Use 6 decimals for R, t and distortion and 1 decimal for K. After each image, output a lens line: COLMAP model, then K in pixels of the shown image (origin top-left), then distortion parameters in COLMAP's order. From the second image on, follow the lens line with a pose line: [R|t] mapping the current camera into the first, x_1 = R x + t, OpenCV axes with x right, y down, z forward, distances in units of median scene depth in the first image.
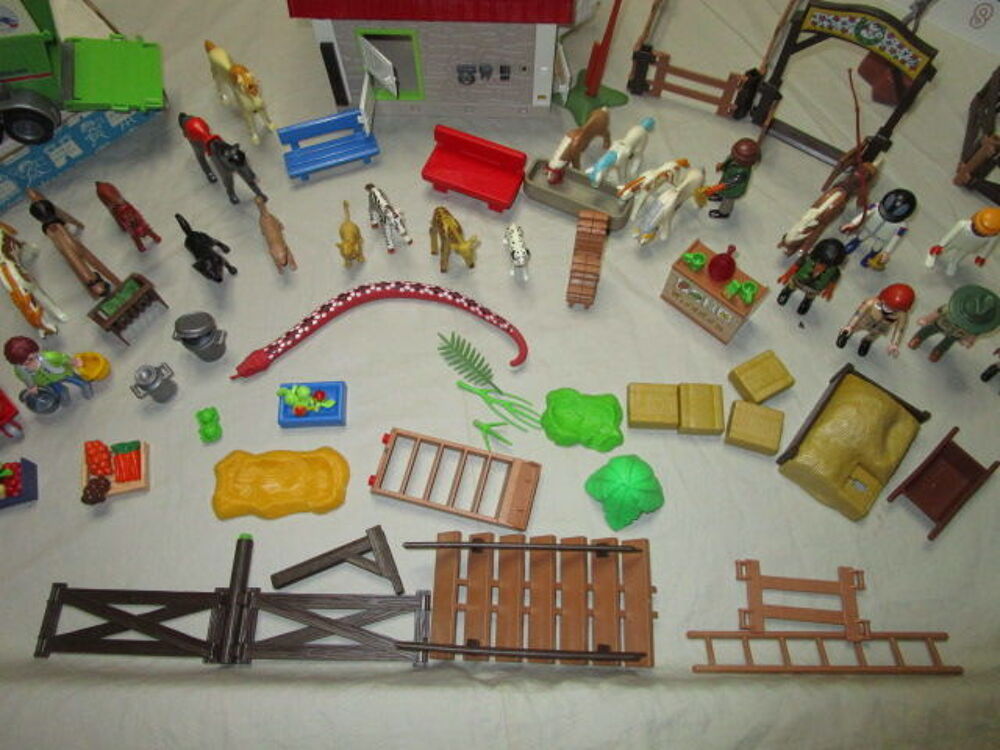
lens RADIAL K [[703.9, 0, 497.7], [0, 703.9, 380.2], [0, 0, 1]] dist [-0.028534, 0.005280]
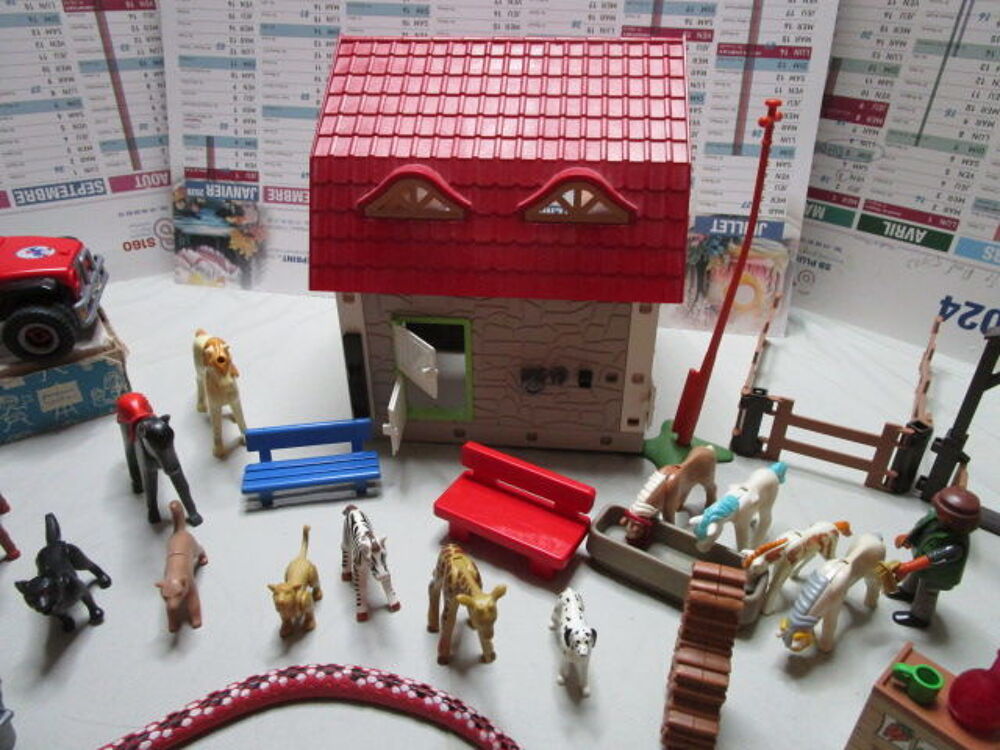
lens RADIAL K [[703.9, 0, 497.7], [0, 703.9, 380.2], [0, 0, 1]] dist [-0.028534, 0.005280]
pose [[0.992586, 0.087184, -0.084686, -0.003476], [-0.120473, 0.797997, -0.590497, -0.006300], [0.016098, 0.596322, 0.802584, 0.411477]]
